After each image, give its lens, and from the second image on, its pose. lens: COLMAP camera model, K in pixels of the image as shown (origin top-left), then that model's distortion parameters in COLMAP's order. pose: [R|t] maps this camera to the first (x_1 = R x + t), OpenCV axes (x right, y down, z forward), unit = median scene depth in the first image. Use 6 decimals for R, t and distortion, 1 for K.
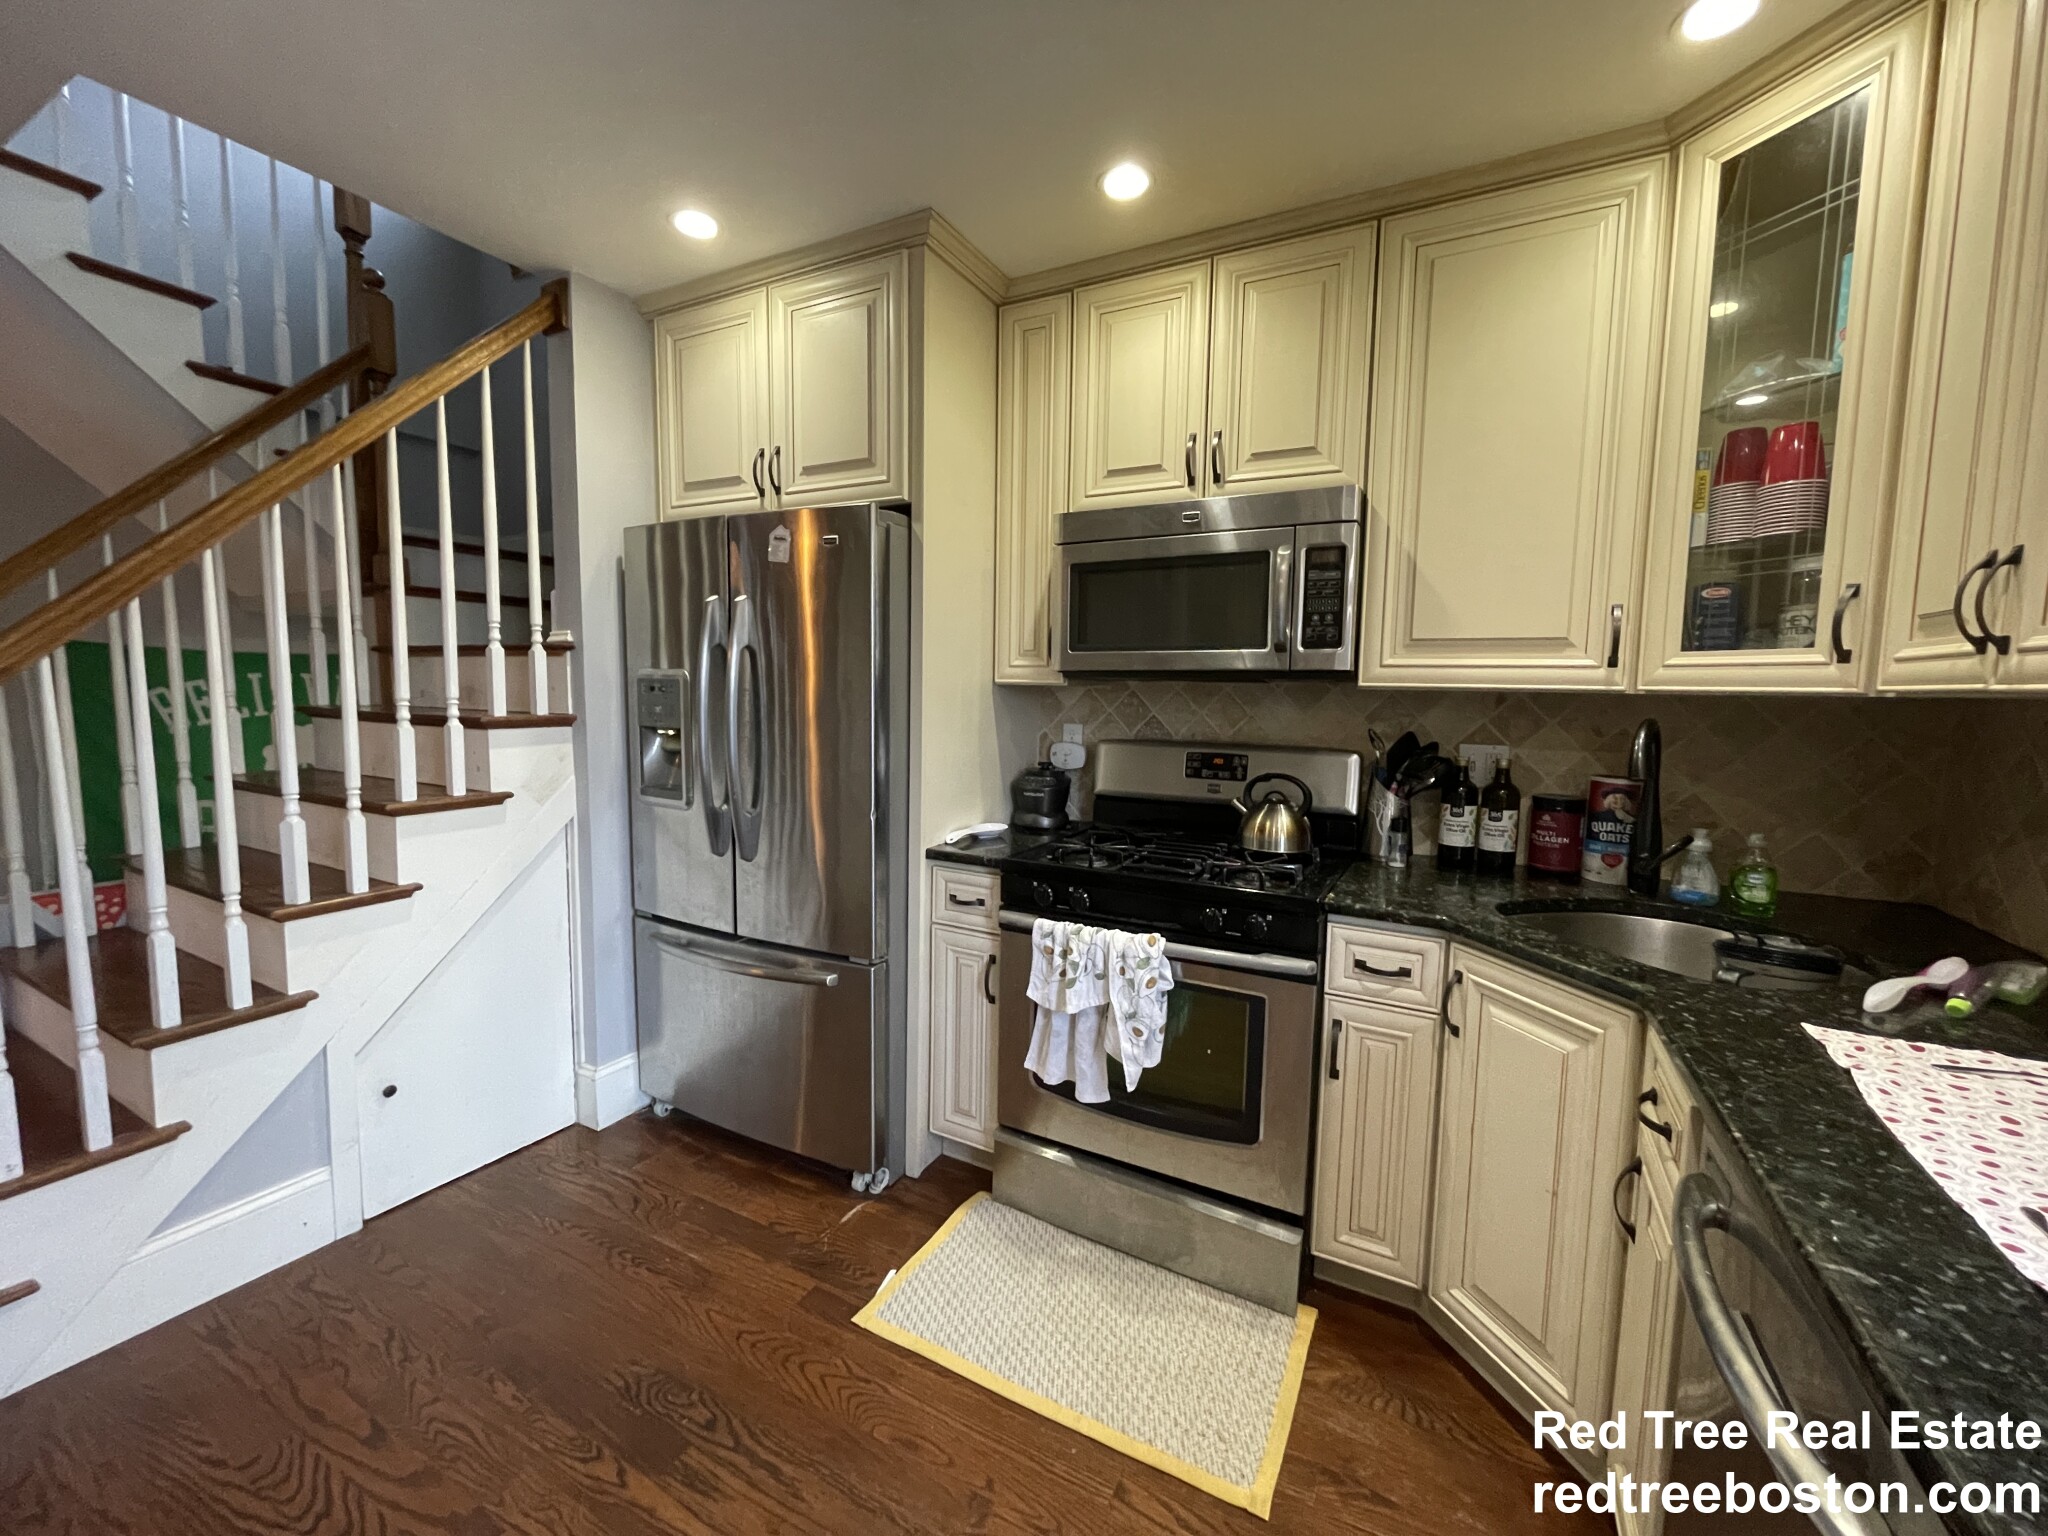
lens RADIAL K [[828.6, 0, 1019.2], [0, 828.6, 761.2], [0, 0, 1]] dist [-0.003281, -0.000399]
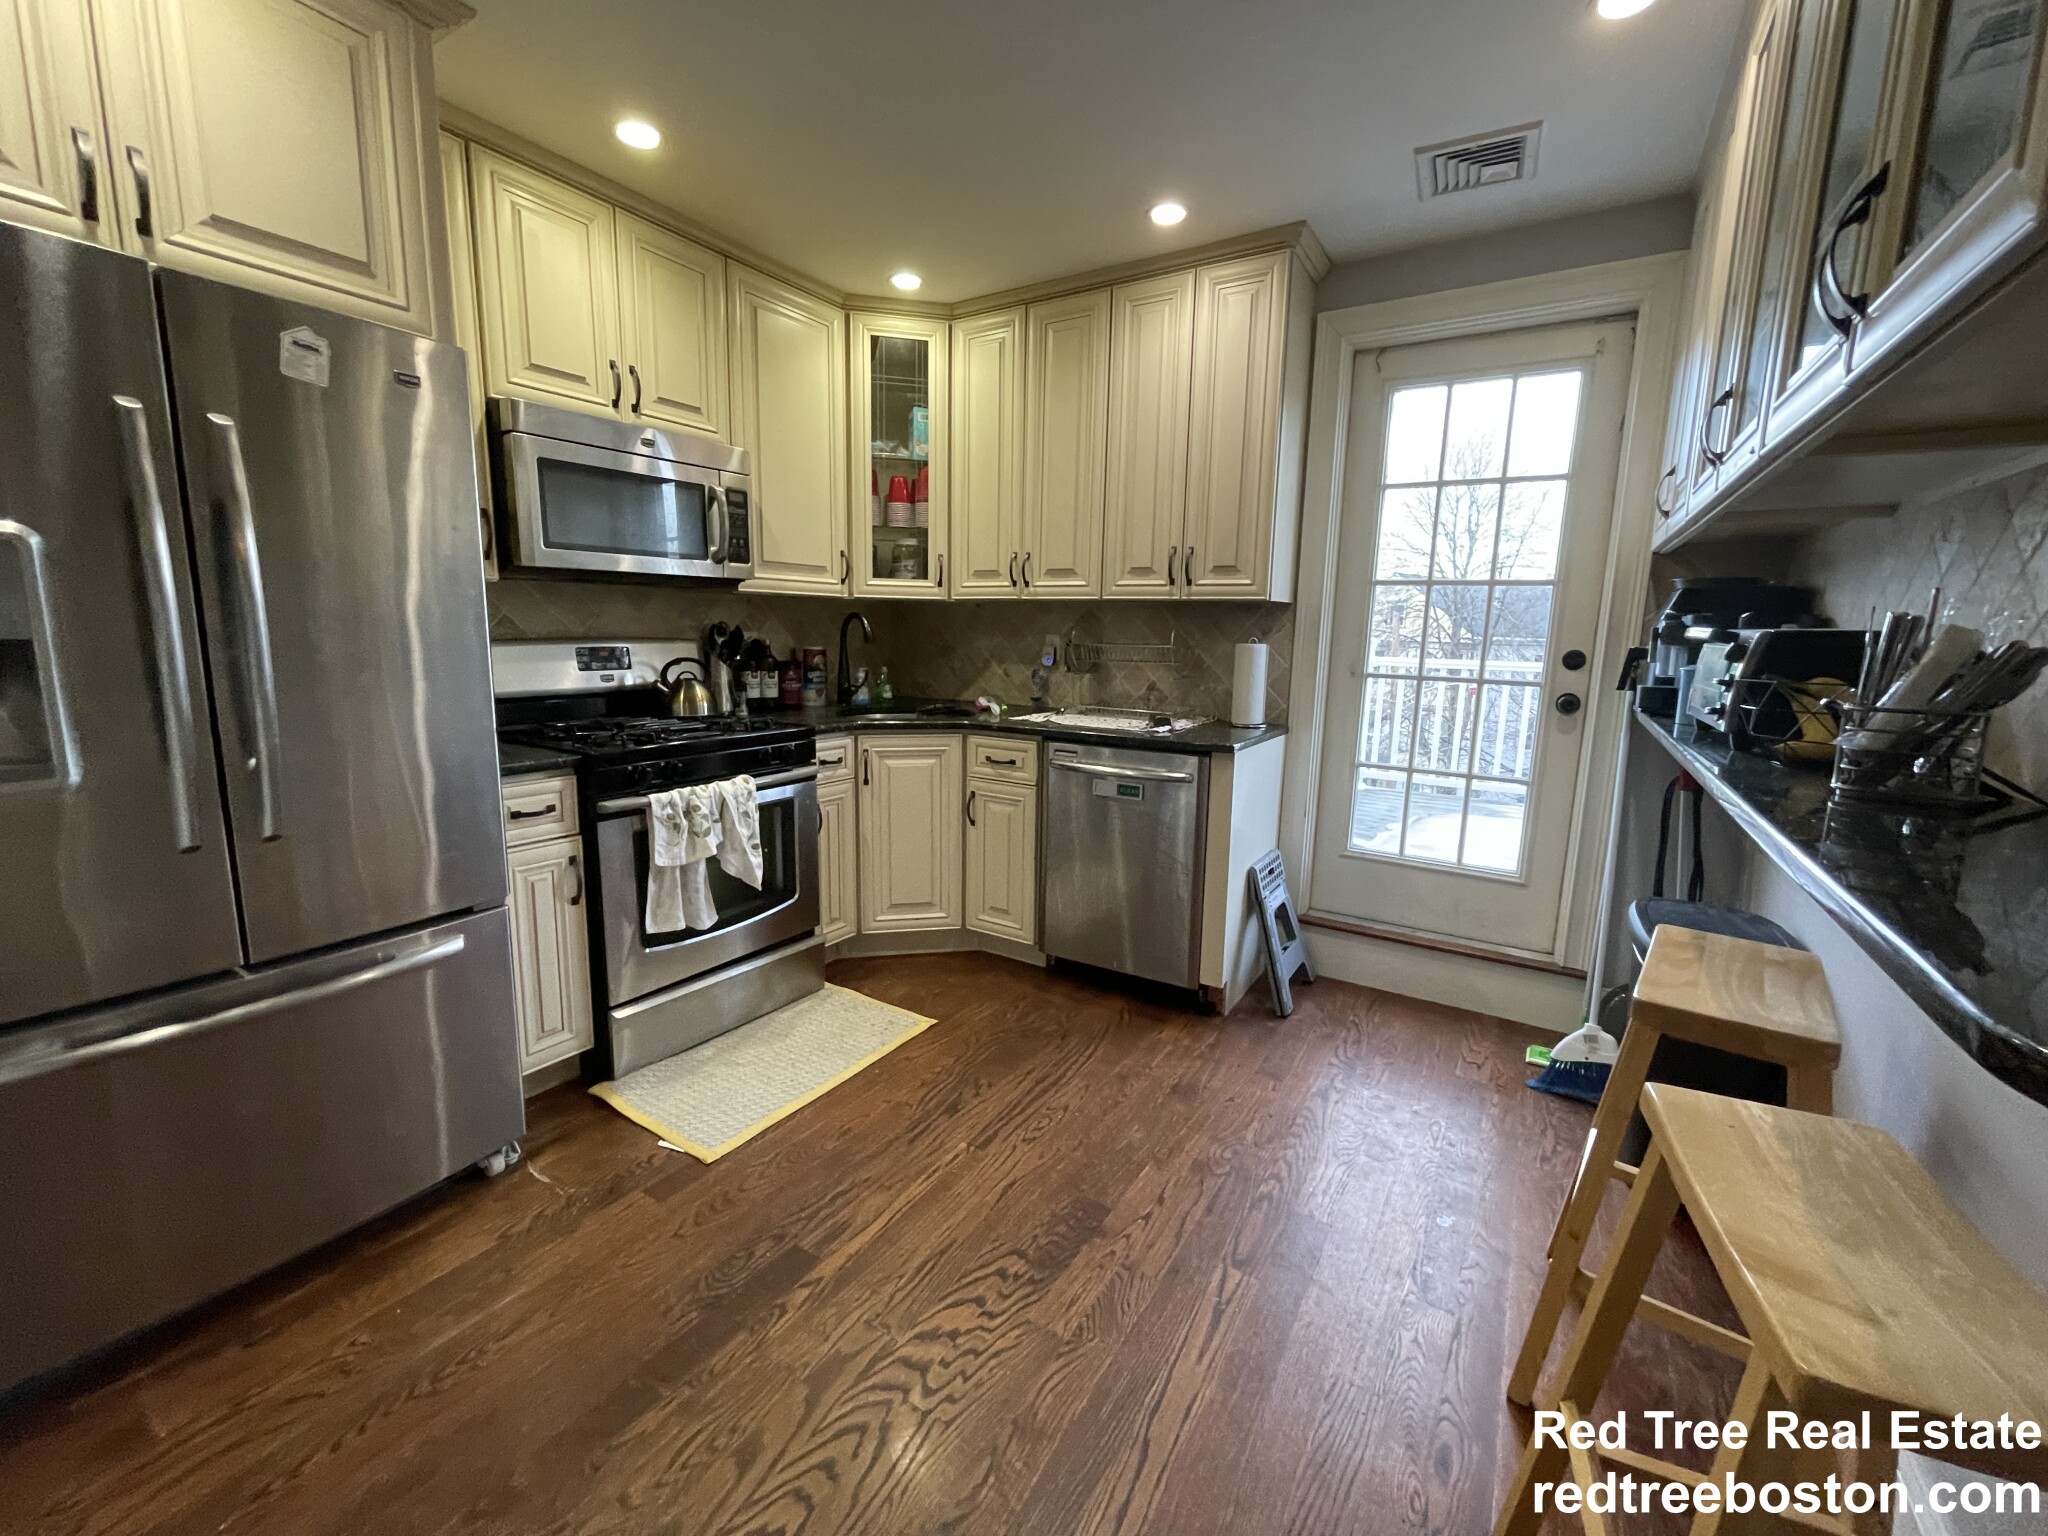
lens RADIAL K [[828.6, 0, 1019.2], [0, 828.6, 761.2], [0, 0, 1]] dist [-0.003281, -0.000399]
pose [[0.074177, -0.175349, 0.981708, -1.065633], [0.073055, 0.982730, 0.170012, -0.008601], [-0.994566, 0.059107, 0.085706, 0.422186]]
